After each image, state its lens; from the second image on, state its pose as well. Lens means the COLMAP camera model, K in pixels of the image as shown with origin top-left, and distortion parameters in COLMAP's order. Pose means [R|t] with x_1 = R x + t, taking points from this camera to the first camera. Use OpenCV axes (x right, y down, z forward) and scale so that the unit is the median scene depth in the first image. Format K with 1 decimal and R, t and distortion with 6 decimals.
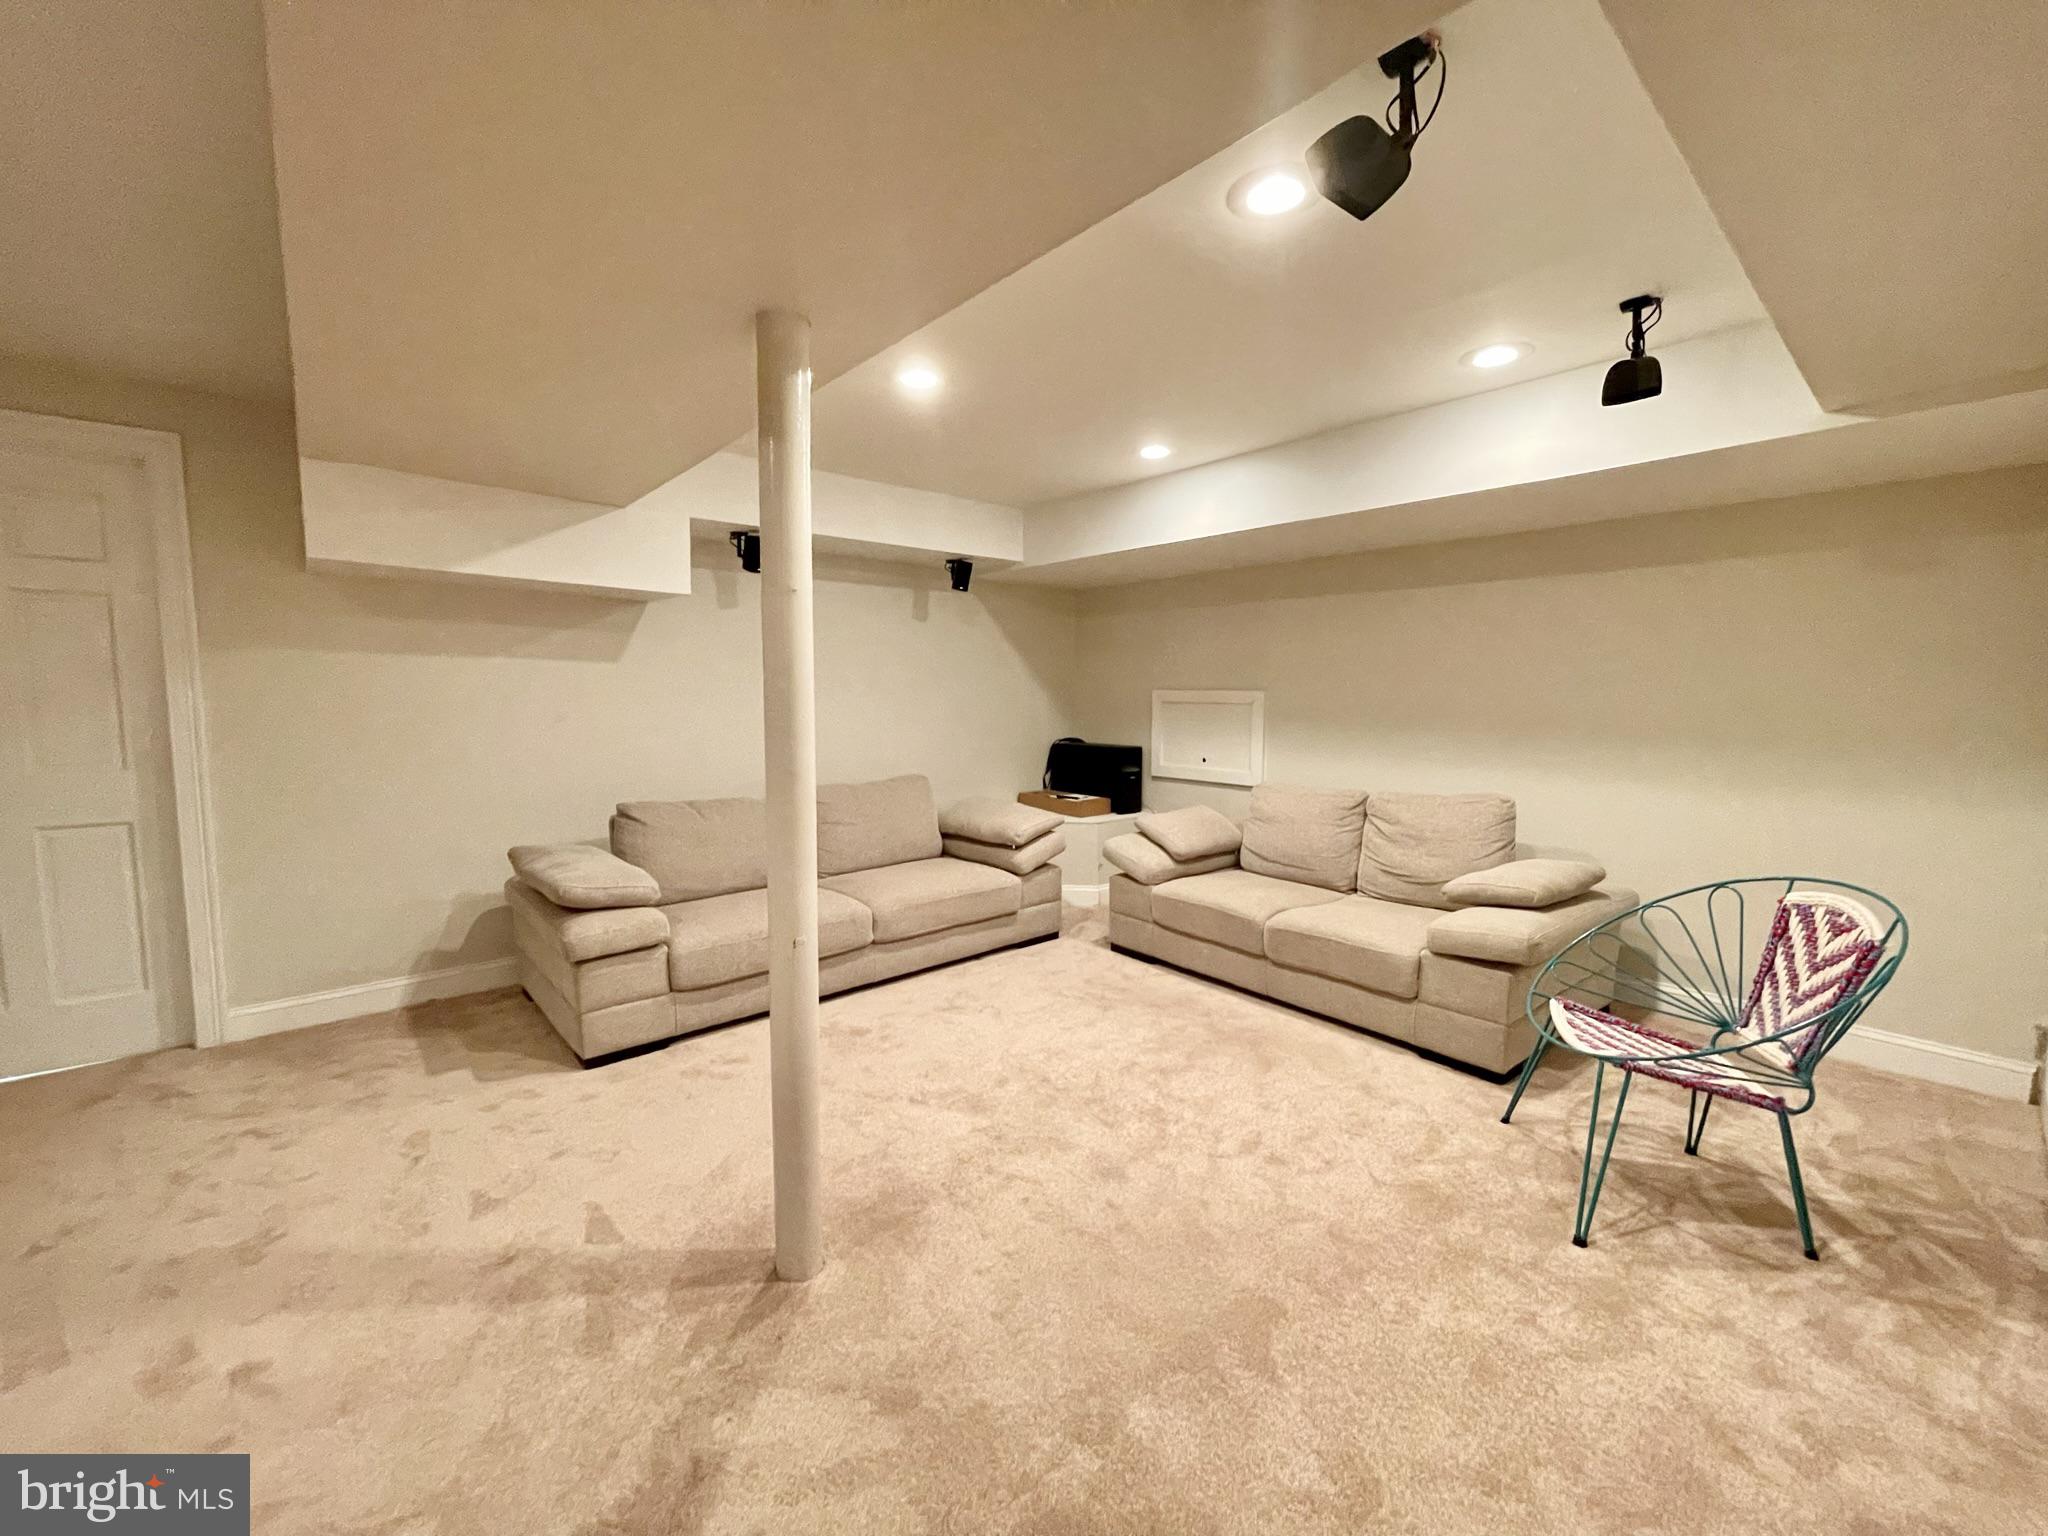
lens RADIAL K [[825.4, 0, 1020.2], [0, 825.4, 768.3], [0, 0, 1]] dist [-0.008089, 0.004451]
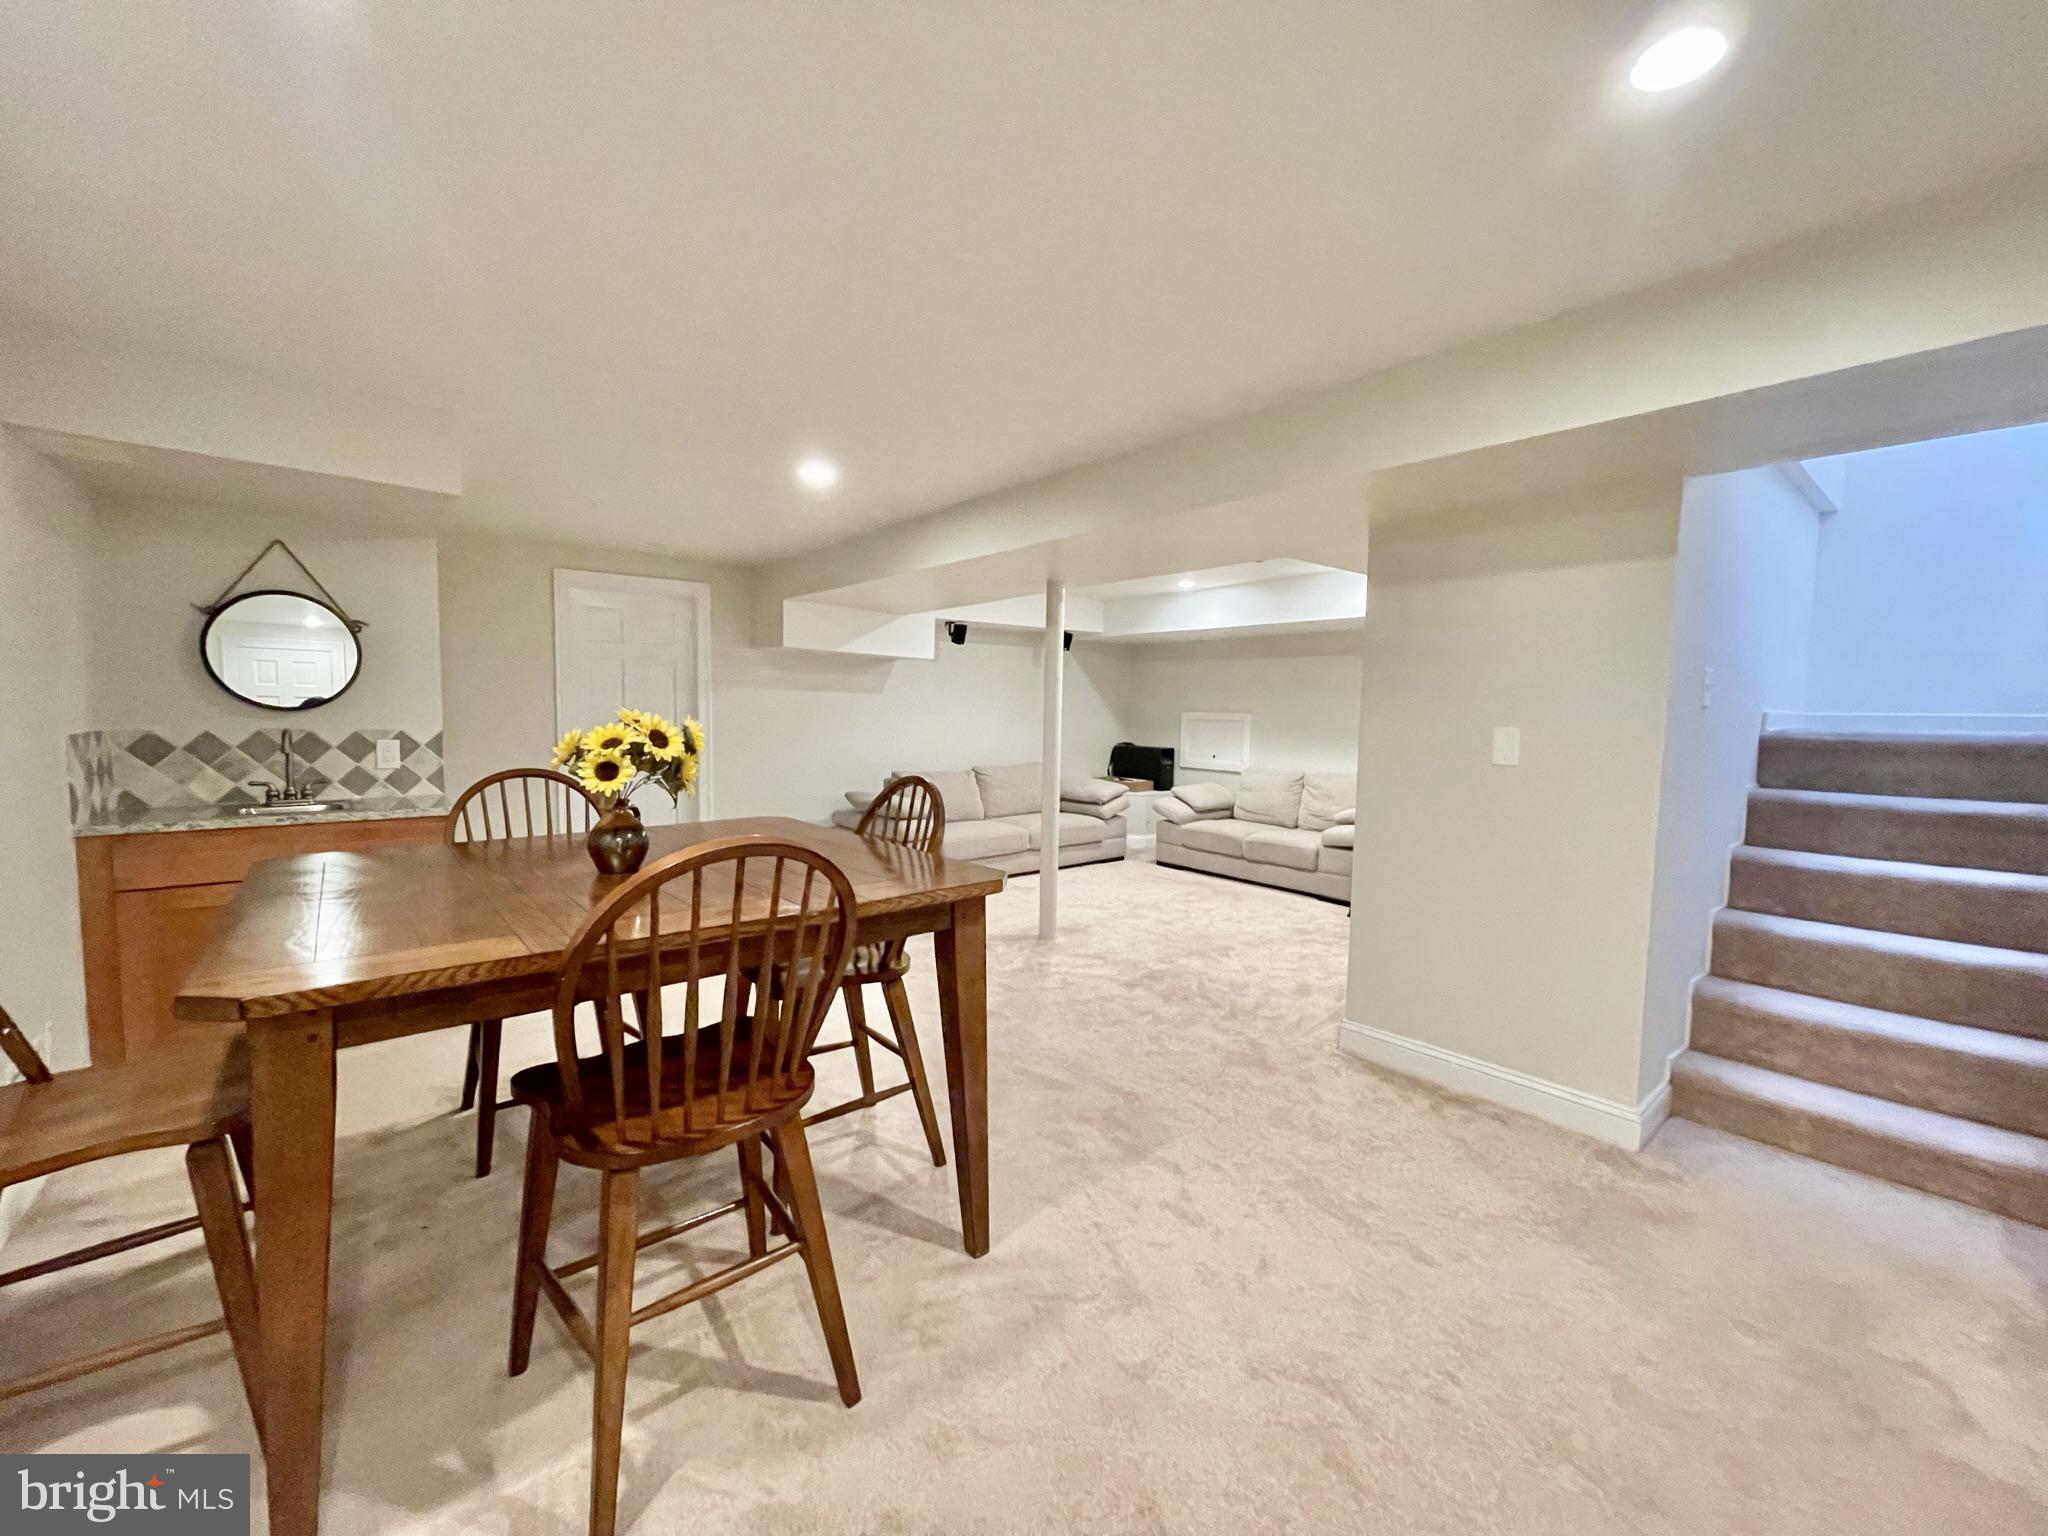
lens RADIAL K [[825.4, 0, 1020.2], [0, 825.4, 768.3], [0, 0, 1]] dist [-0.008089, 0.004451]
pose [[0.999687, 0.011473, -0.022239, -0.134965], [-0.011883, 0.999760, -0.018415, 0.055858], [0.022023, 0.018673, 0.999583, -0.707547]]
